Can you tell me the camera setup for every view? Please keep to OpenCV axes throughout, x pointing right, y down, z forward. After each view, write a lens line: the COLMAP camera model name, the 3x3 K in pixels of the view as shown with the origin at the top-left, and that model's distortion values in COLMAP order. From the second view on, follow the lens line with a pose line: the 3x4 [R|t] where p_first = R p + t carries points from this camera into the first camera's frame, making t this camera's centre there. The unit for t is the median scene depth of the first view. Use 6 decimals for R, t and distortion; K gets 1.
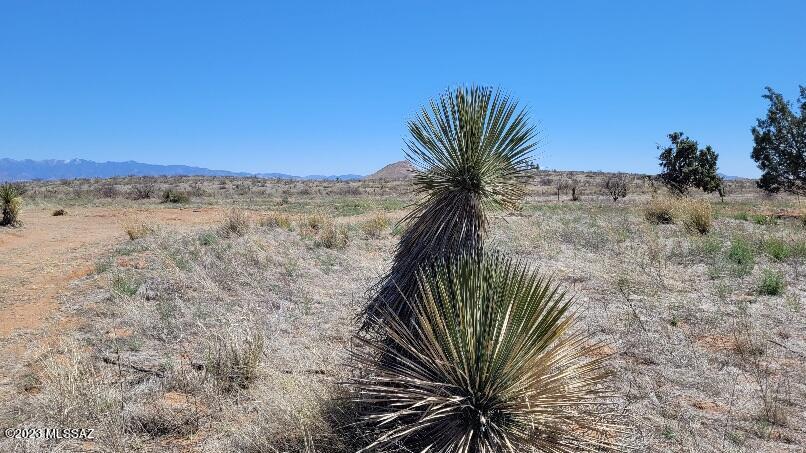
lens RADIAL K [[606.4, 0, 404.7], [0, 606.4, 228.0], [0, 0, 1]] dist [0.011771, -0.017104]
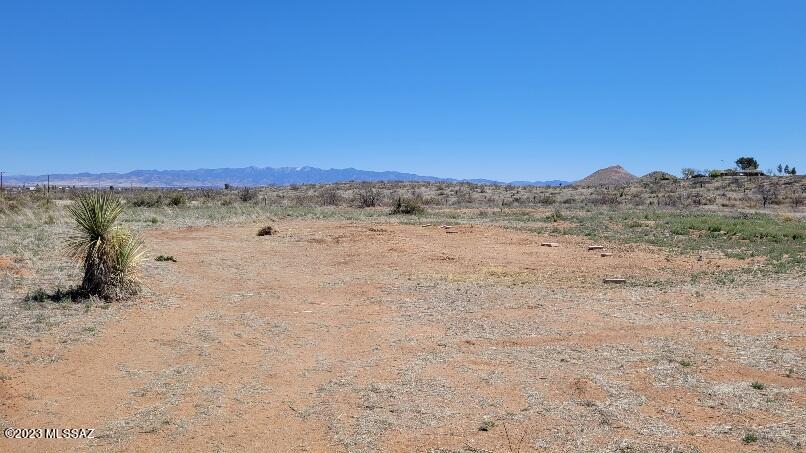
lens RADIAL K [[606.4, 0, 401.7], [0, 606.4, 226.3], [0, 0, 1]] dist [0.011771, -0.017104]
pose [[0.943568, 0.025532, -0.330193, -0.123916], [-0.029733, 0.999528, -0.007678, -0.018913], [0.329842, 0.017062, 0.943882, 0.253782]]
